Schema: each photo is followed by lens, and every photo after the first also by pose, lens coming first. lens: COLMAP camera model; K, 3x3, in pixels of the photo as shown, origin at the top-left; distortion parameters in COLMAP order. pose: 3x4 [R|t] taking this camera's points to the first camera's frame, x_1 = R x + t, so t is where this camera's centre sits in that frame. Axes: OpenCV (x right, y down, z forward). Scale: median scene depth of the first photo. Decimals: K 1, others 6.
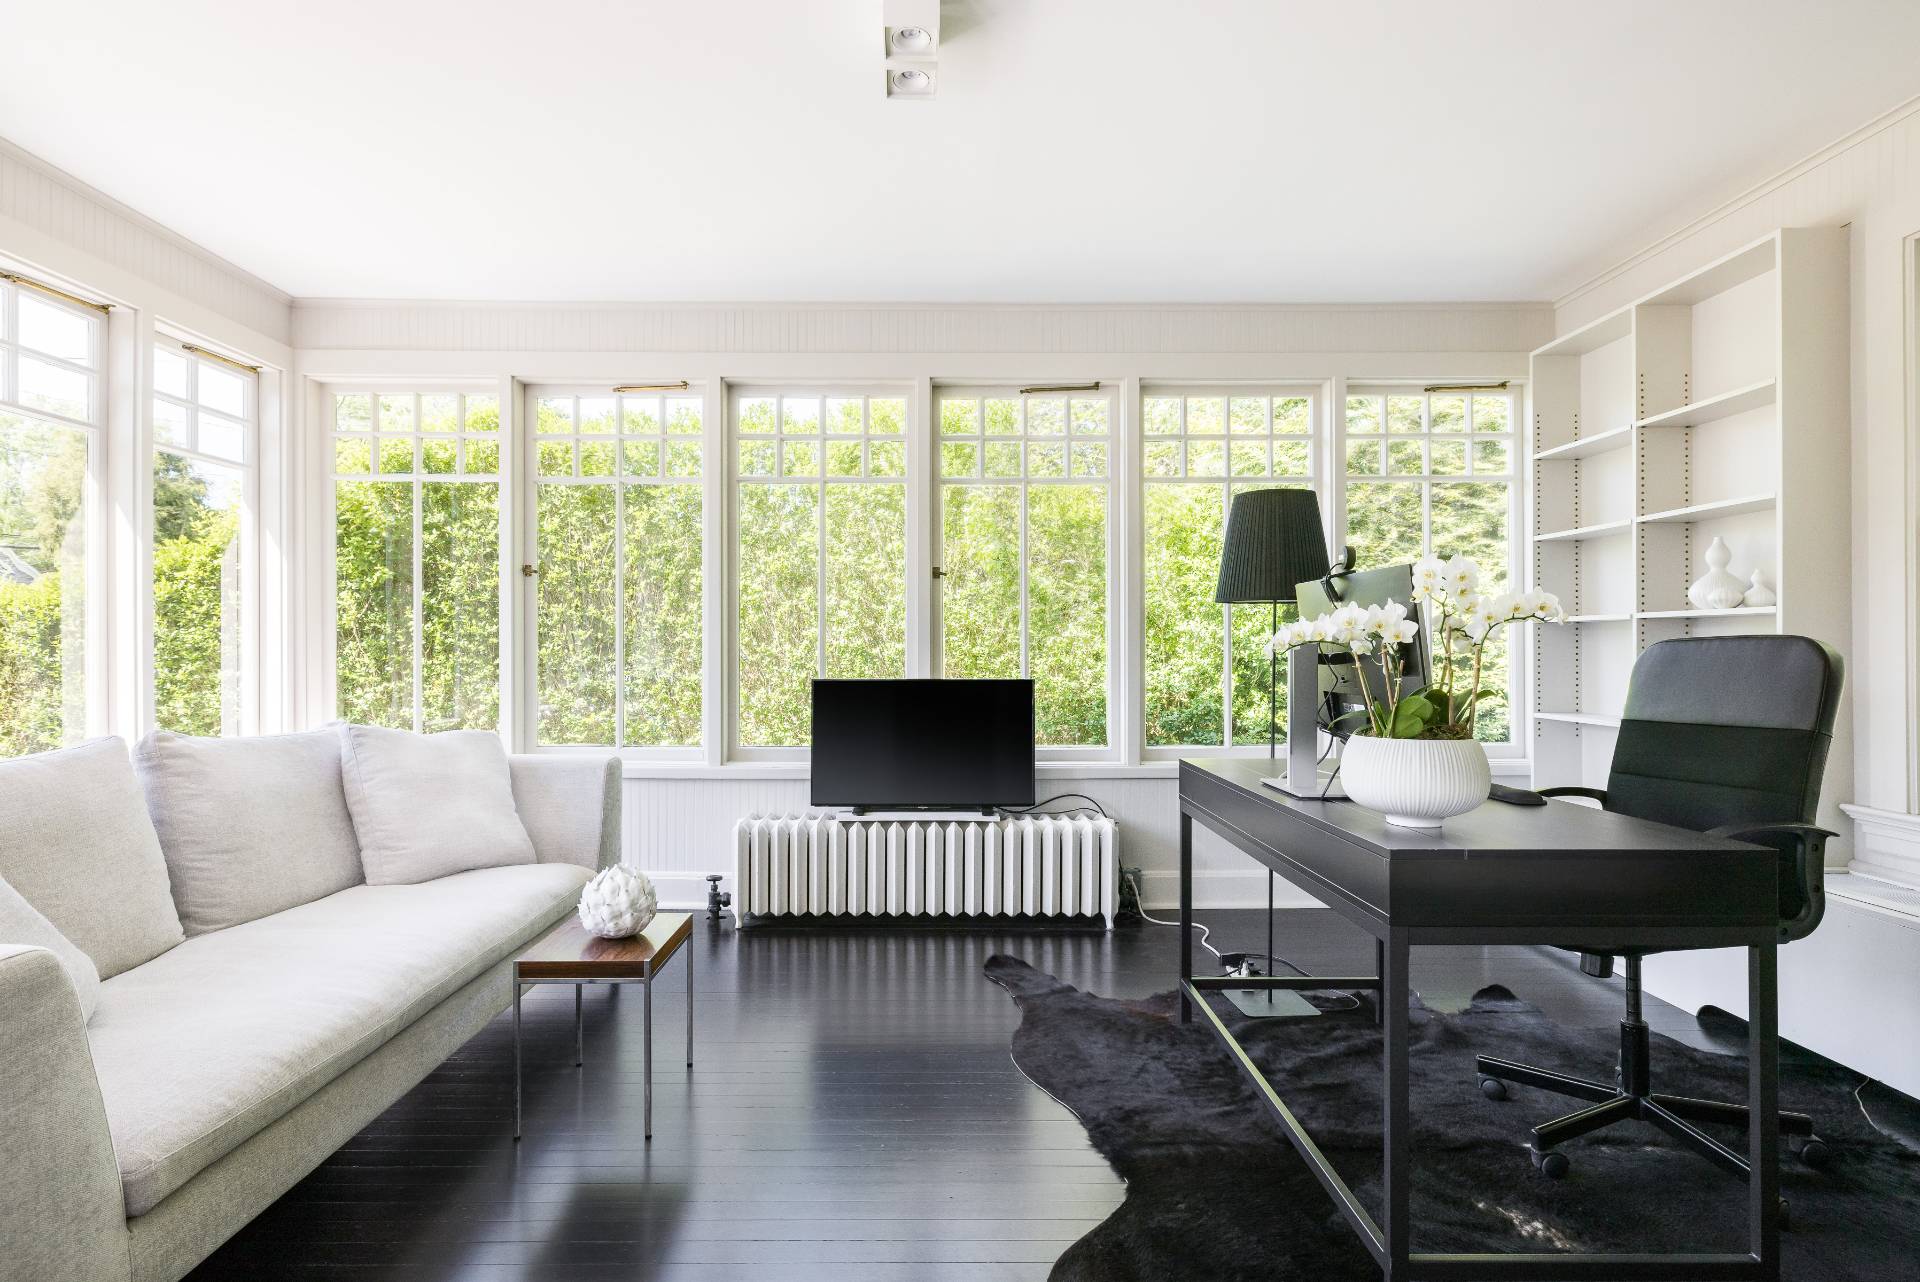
lens RADIAL K [[939.6, 0, 967.9], [0, 939.6, 644.2], [0, 0, 1]] dist [0.001547, -0.000095]
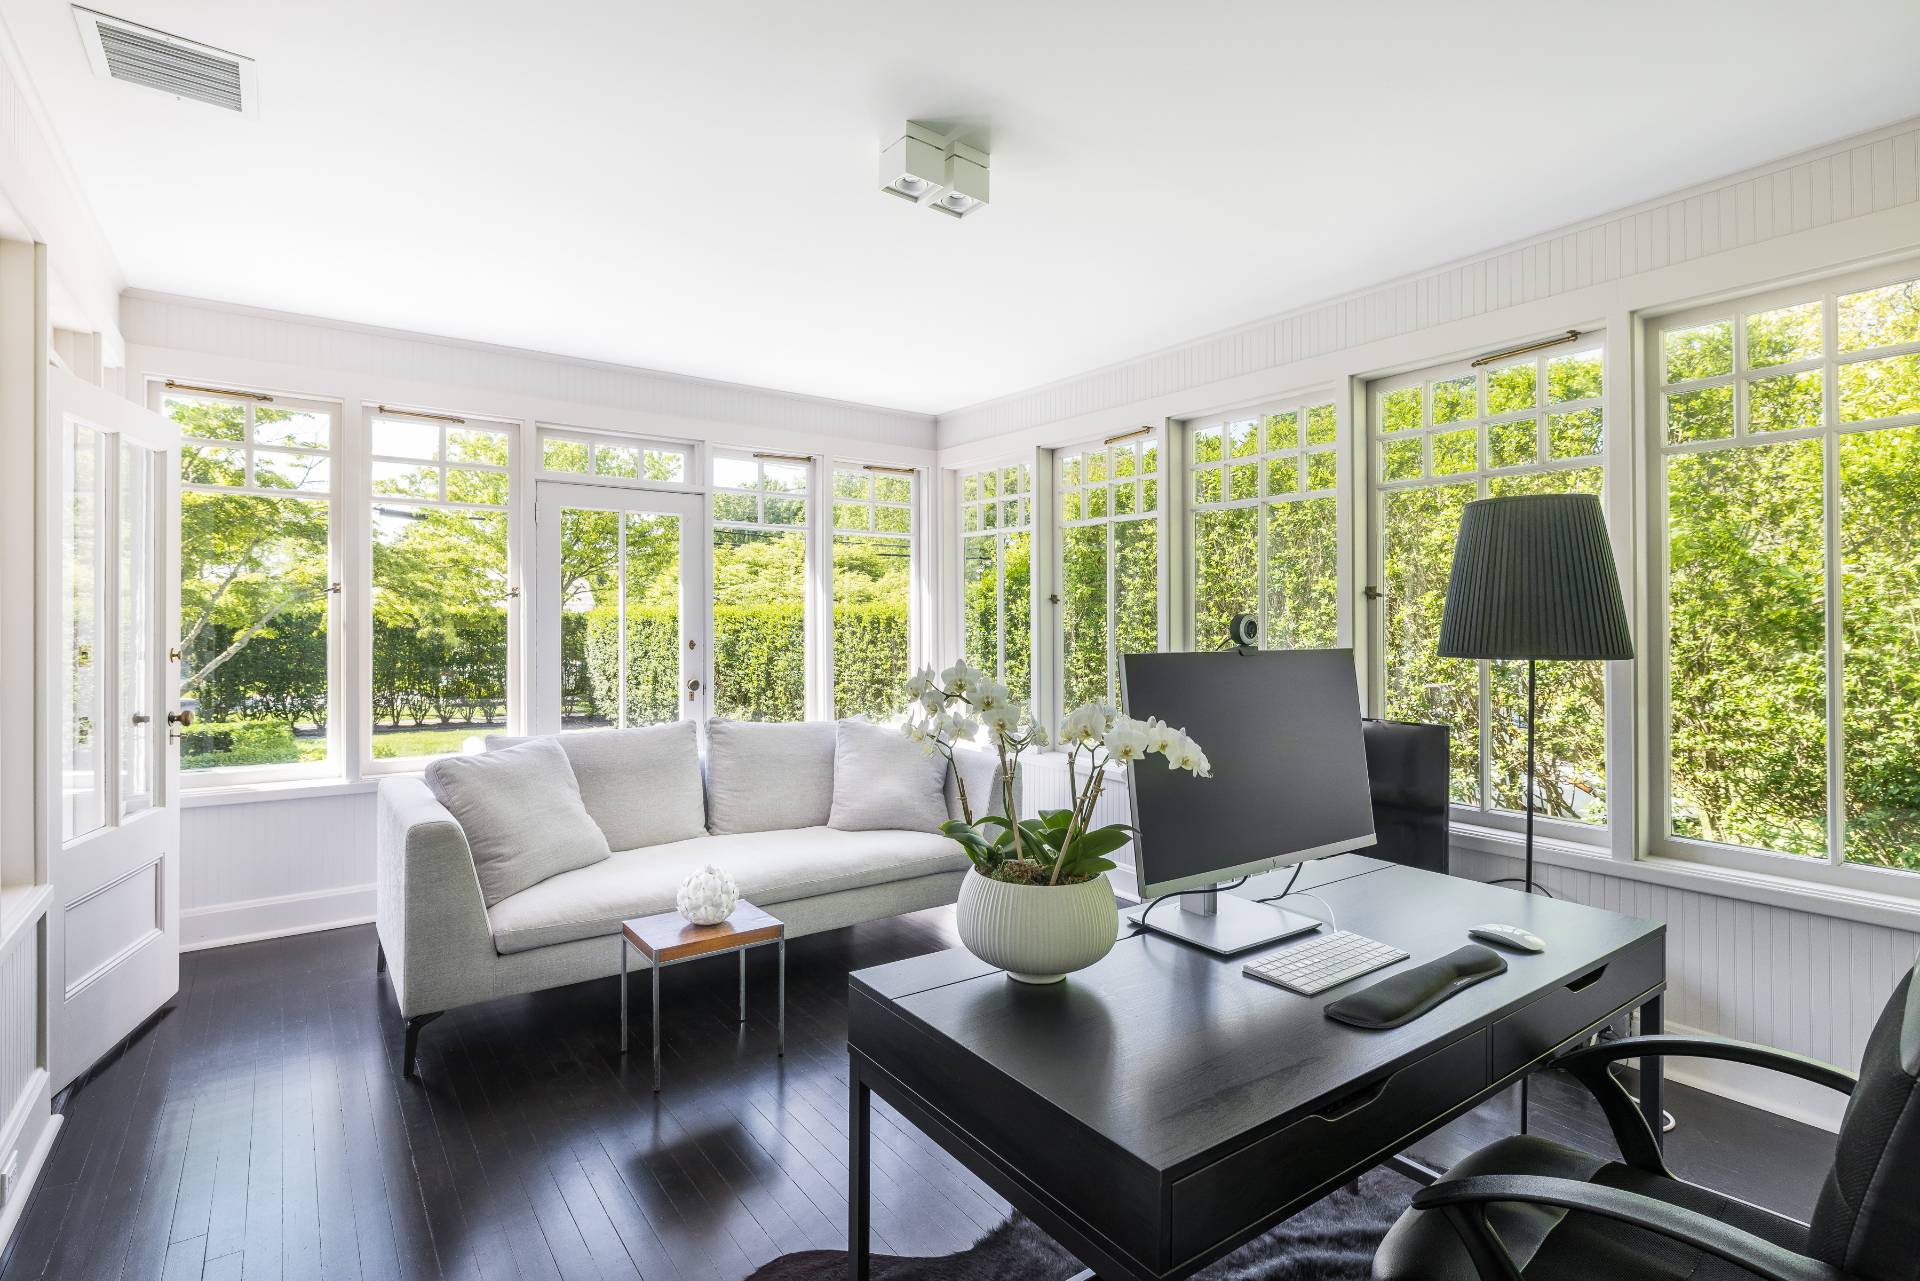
lens RADIAL K [[939.6, 0, 972.3], [0, 939.6, 626.7], [0, 0, 1]] dist [0.001547, -0.000095]
pose [[0.575804, 0.010267, -0.817523, 0.332065], [-0.004217, 0.999945, 0.009588, -0.036022], [0.817577, -0.002073, 0.575816, 0.133588]]
